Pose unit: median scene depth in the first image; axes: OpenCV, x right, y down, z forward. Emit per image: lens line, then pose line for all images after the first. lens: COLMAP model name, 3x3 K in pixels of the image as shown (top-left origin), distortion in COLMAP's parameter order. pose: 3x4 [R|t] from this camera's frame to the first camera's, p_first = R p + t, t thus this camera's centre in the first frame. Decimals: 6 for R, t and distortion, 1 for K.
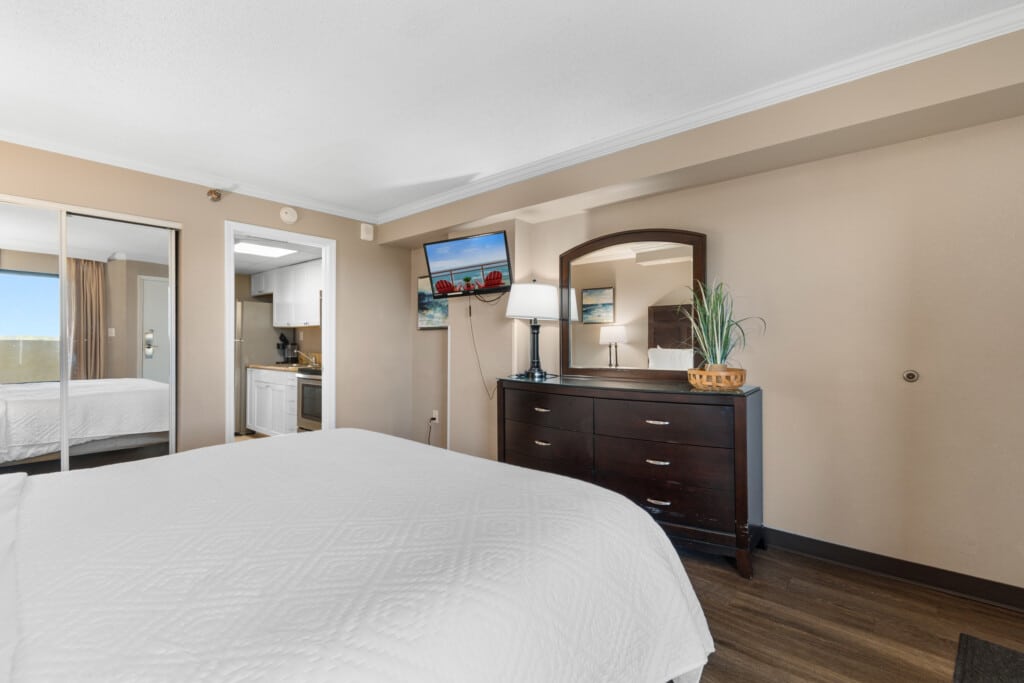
lens RADIAL K [[448.9, 0, 521.4], [0, 448.9, 340.4], [0, 0, 1]] dist [0.000897, 0.000875]
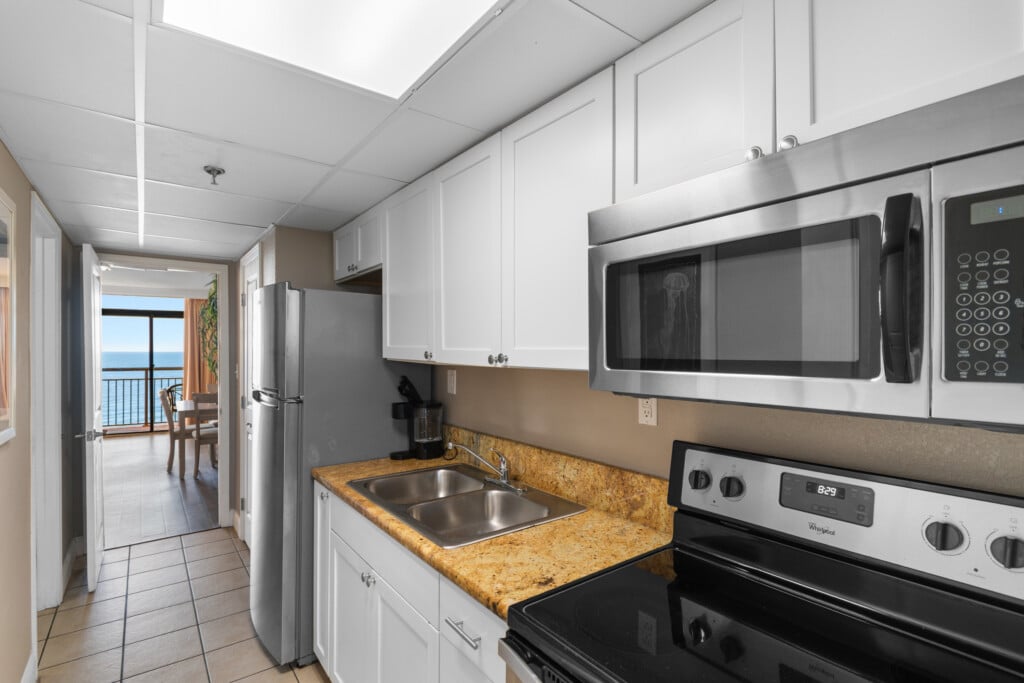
lens RADIAL K [[479.6, 0, 511.3], [0, 479.6, 354.4], [0, 0, 1]] dist [0.007937, -0.007186]
pose [[0.974185, 0.005595, -0.225684, -0.391365], [-0.003357, 0.999941, 0.010301, -0.041124], [0.225728, -0.009278, 0.974146, 0.693577]]
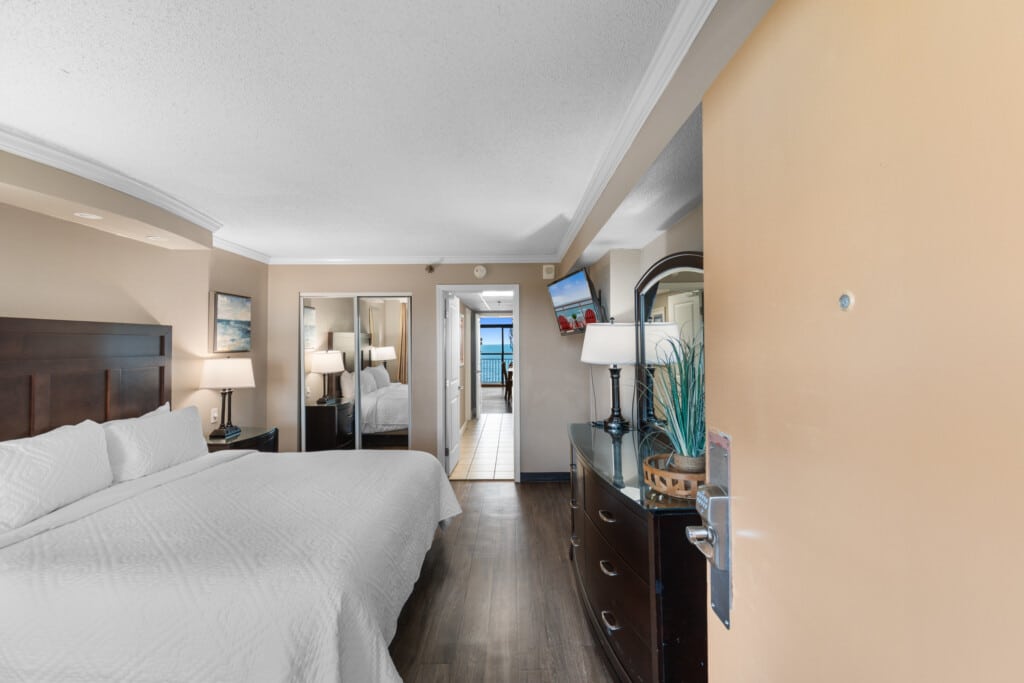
lens RADIAL K [[448.9, 0, 517.6], [0, 448.9, 336.4], [0, 0, 1]] dist [0.000897, 0.000875]
pose [[0.643058, -0.011683, -0.765729, 0.363872], [0.006323, 0.999931, -0.009947, -0.055719], [0.765792, 0.001555, 0.643087, 0.178956]]
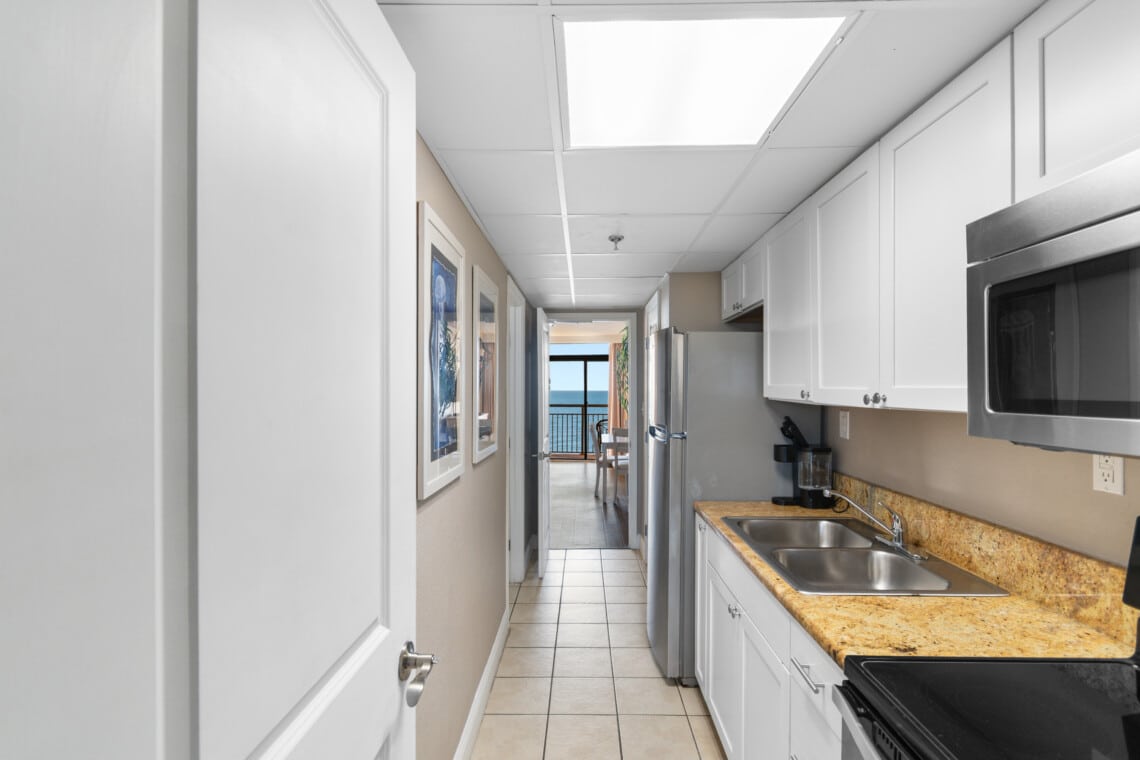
lens RADIAL K [[533.9, 0, 573.6], [0, 533.9, 389.6], [0, 0, 1]] dist [0.007937, -0.007186]
pose [[0.620374, 0.002425, -0.784302, -0.341020], [0.000752, 0.999993, 0.003686, -0.041468], [0.784306, -0.002877, 0.620368, 0.670756]]
